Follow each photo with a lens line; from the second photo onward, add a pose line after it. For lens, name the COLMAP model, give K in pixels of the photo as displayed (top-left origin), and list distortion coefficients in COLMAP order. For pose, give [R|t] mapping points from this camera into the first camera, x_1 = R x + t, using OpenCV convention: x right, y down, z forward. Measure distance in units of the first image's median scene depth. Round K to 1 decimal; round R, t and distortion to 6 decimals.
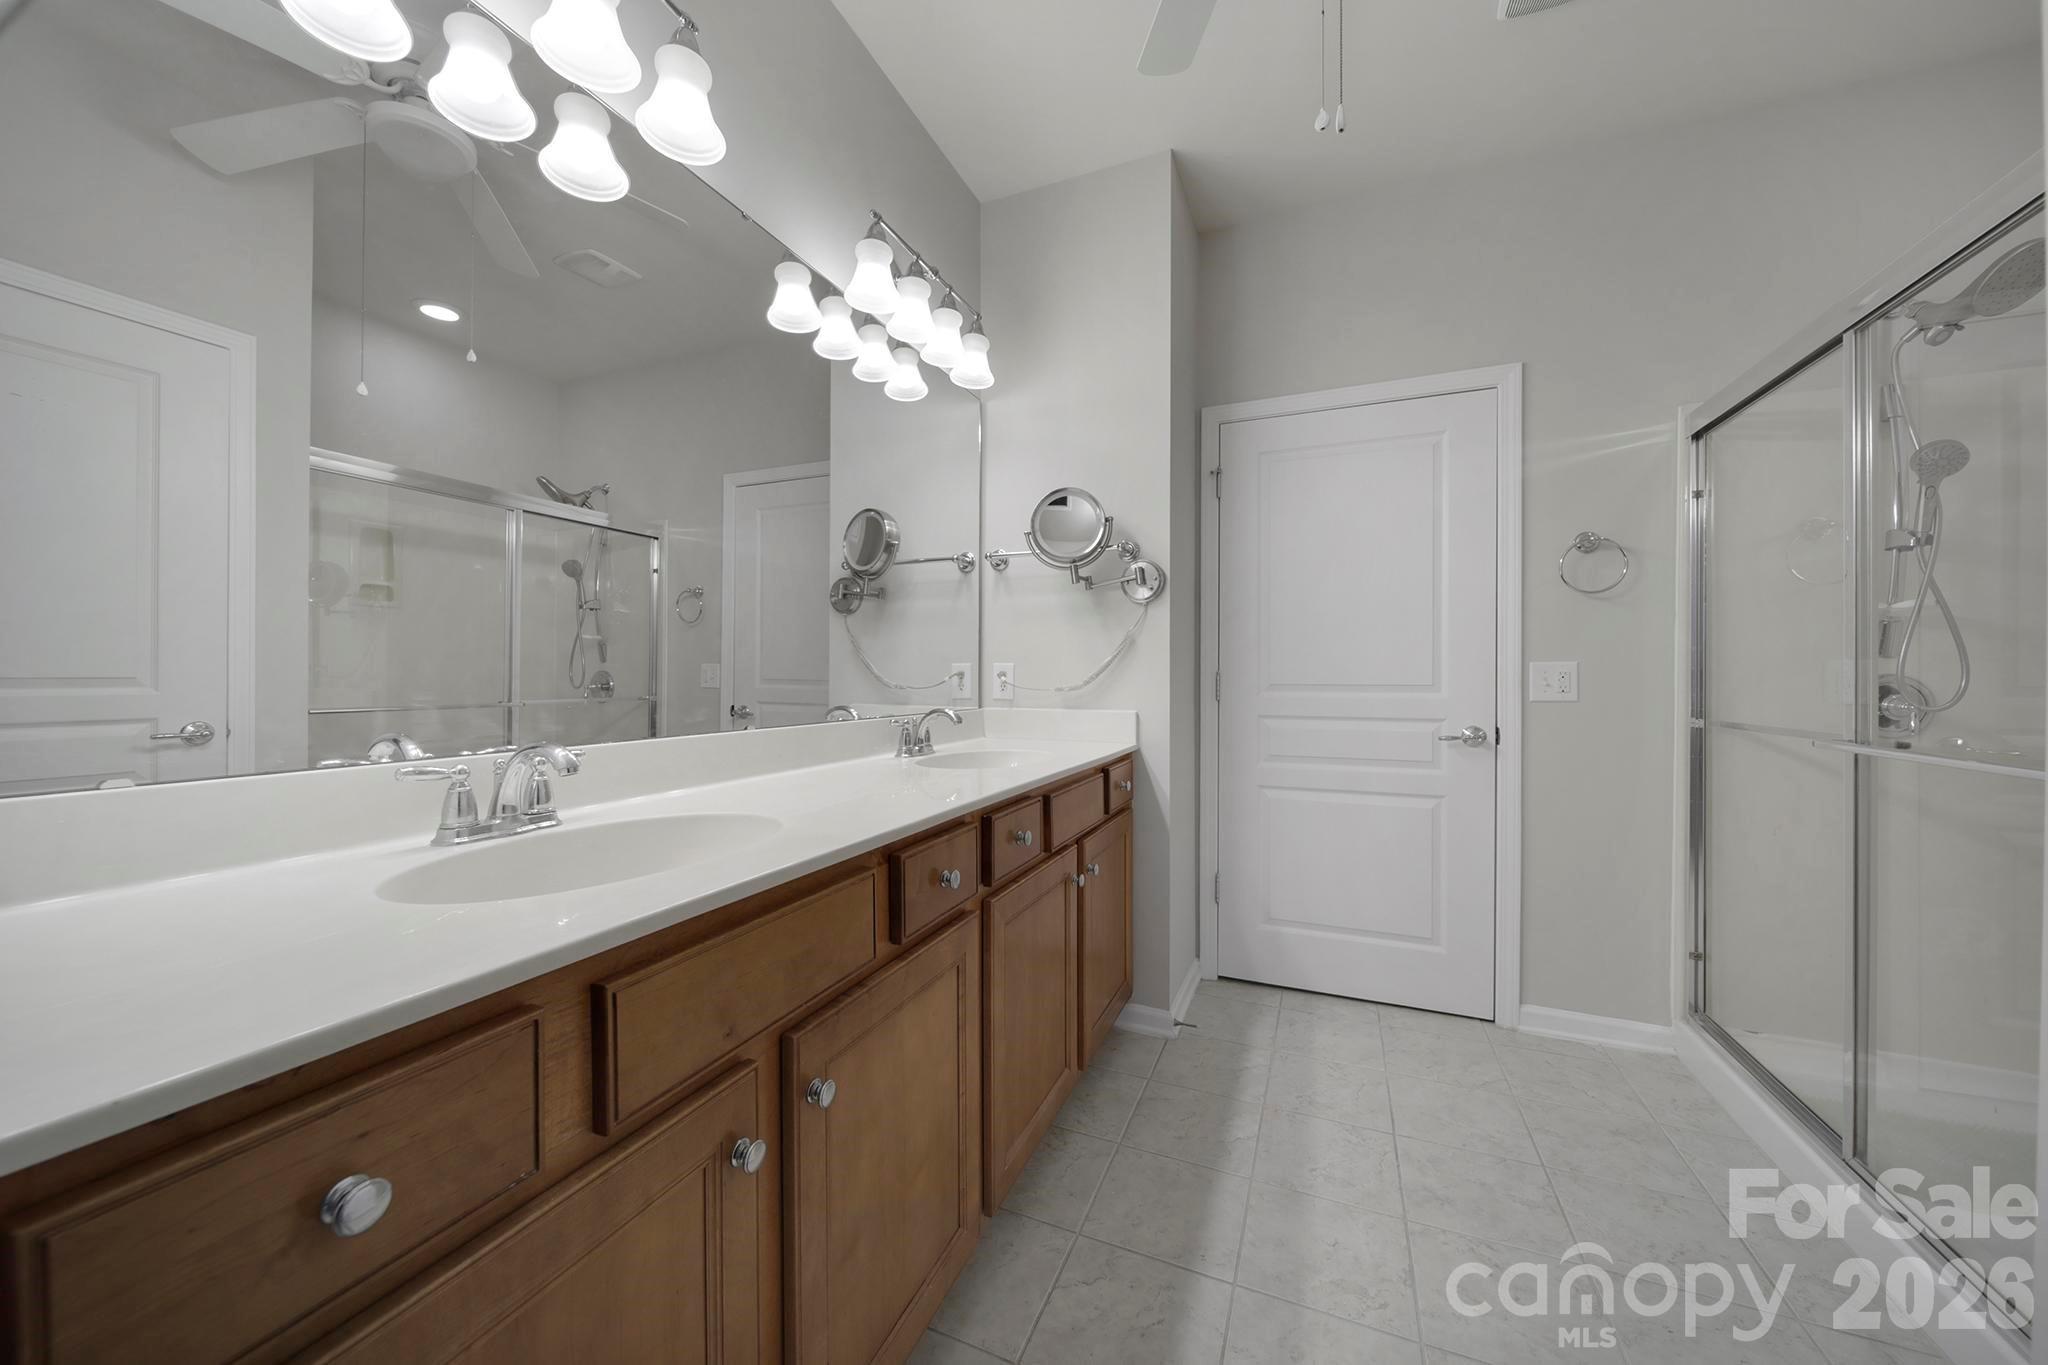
lens RADIAL K [[722.3, 0, 1035.8], [0, 722.3, 678.0], [0, 0, 1]] dist [-0.000264, -0.001587]
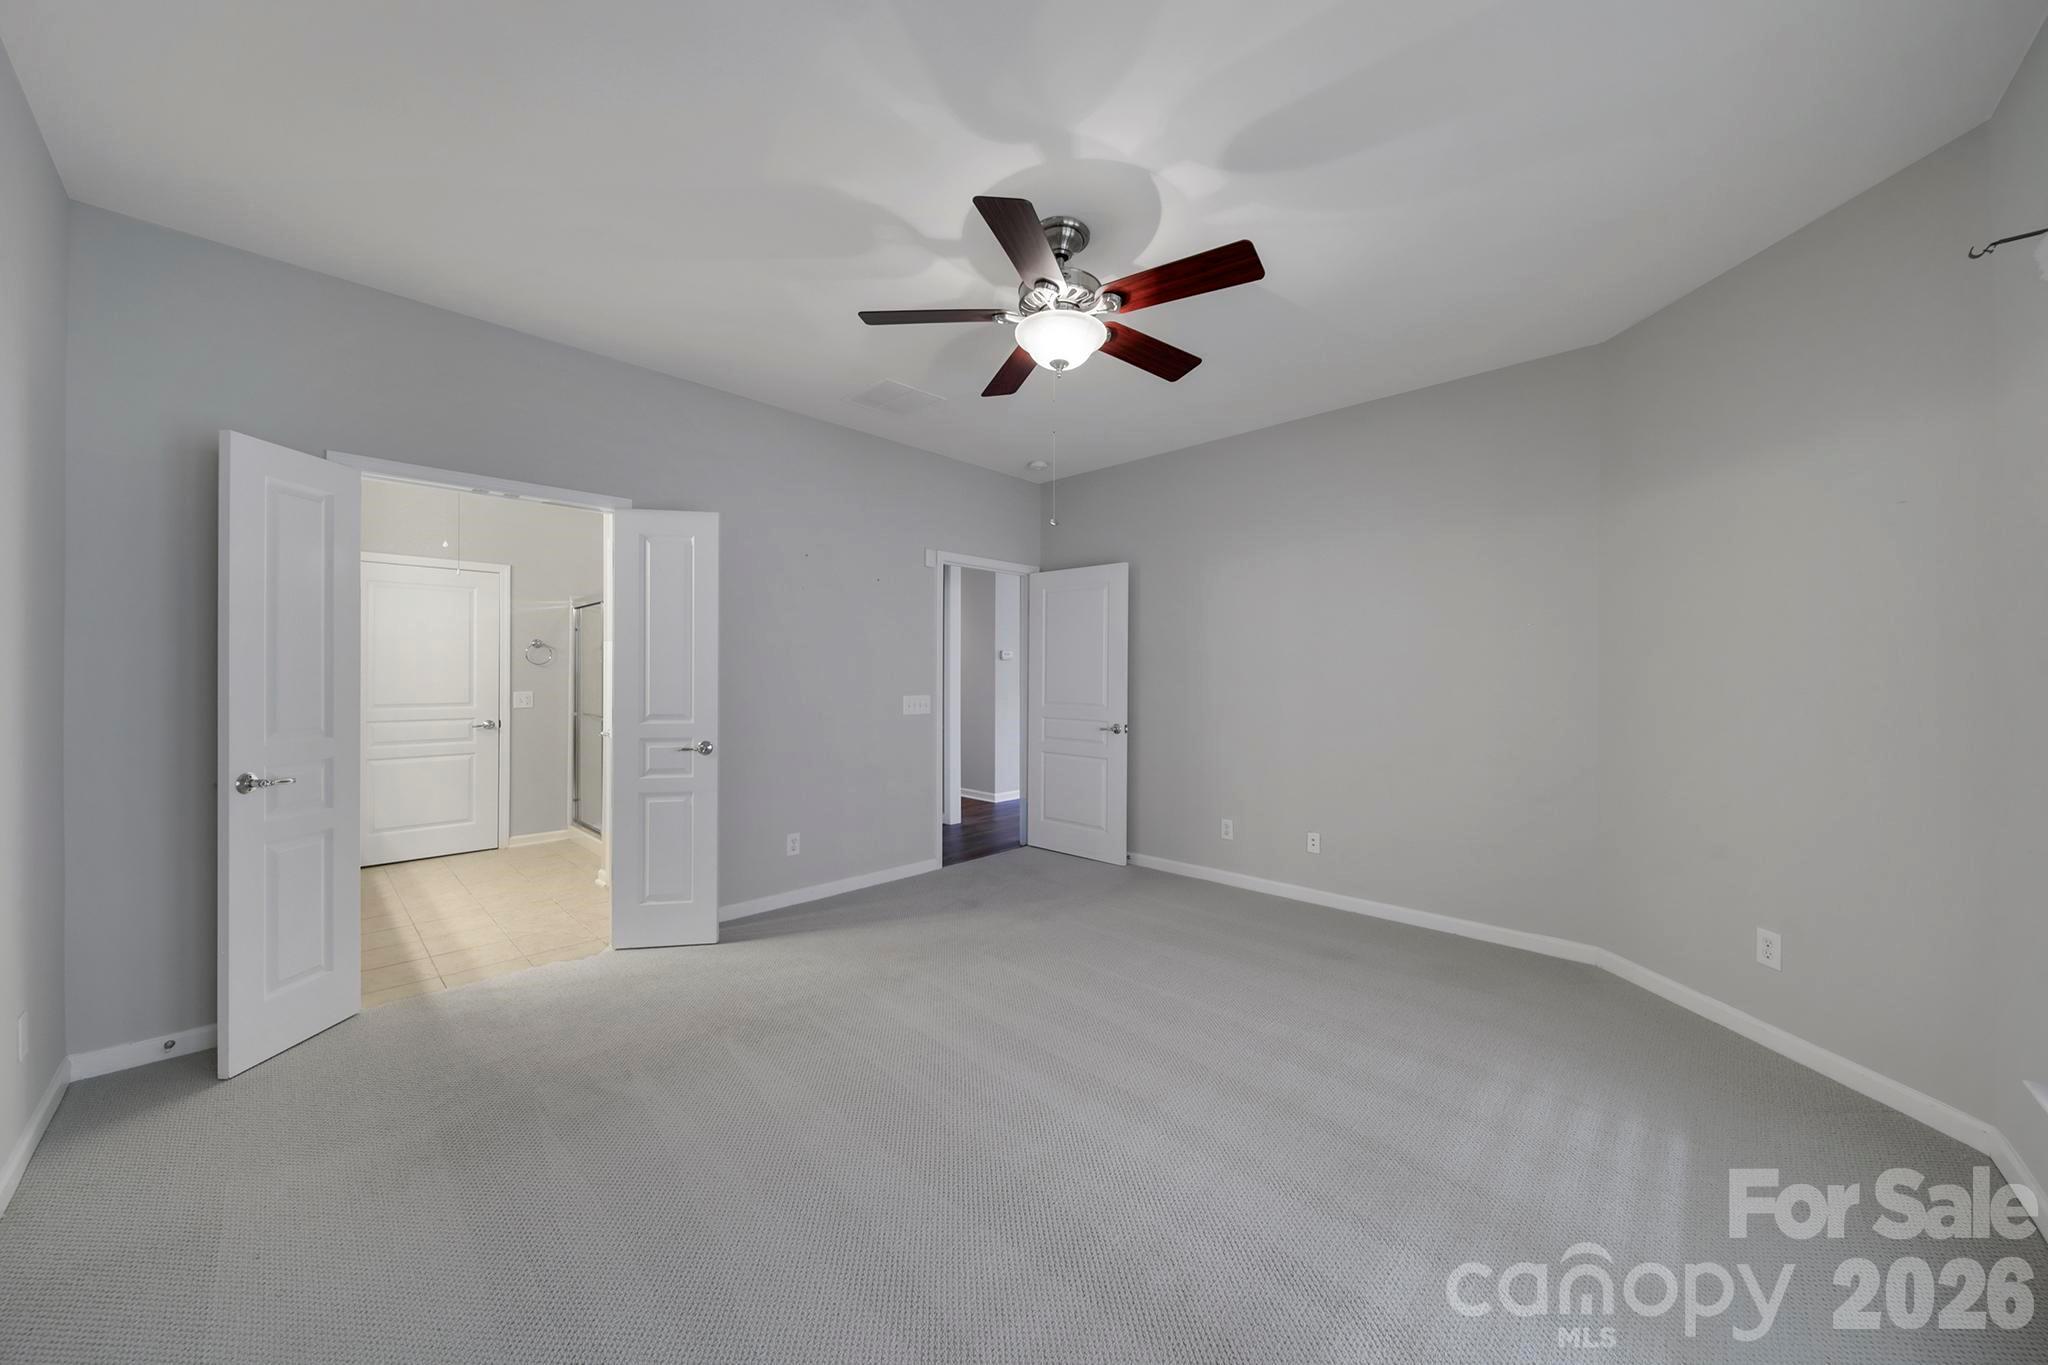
lens RADIAL K [[722.3, 0, 1017.5], [0, 722.3, 674.8], [0, 0, 1]] dist [-0.000264, -0.001587]
pose [[0.358015, 0.006055, 0.933696, -0.945857], [0.004878, 0.999953, -0.008355, -0.050702], [-0.933703, 0.007546, 0.357968, -1.406325]]
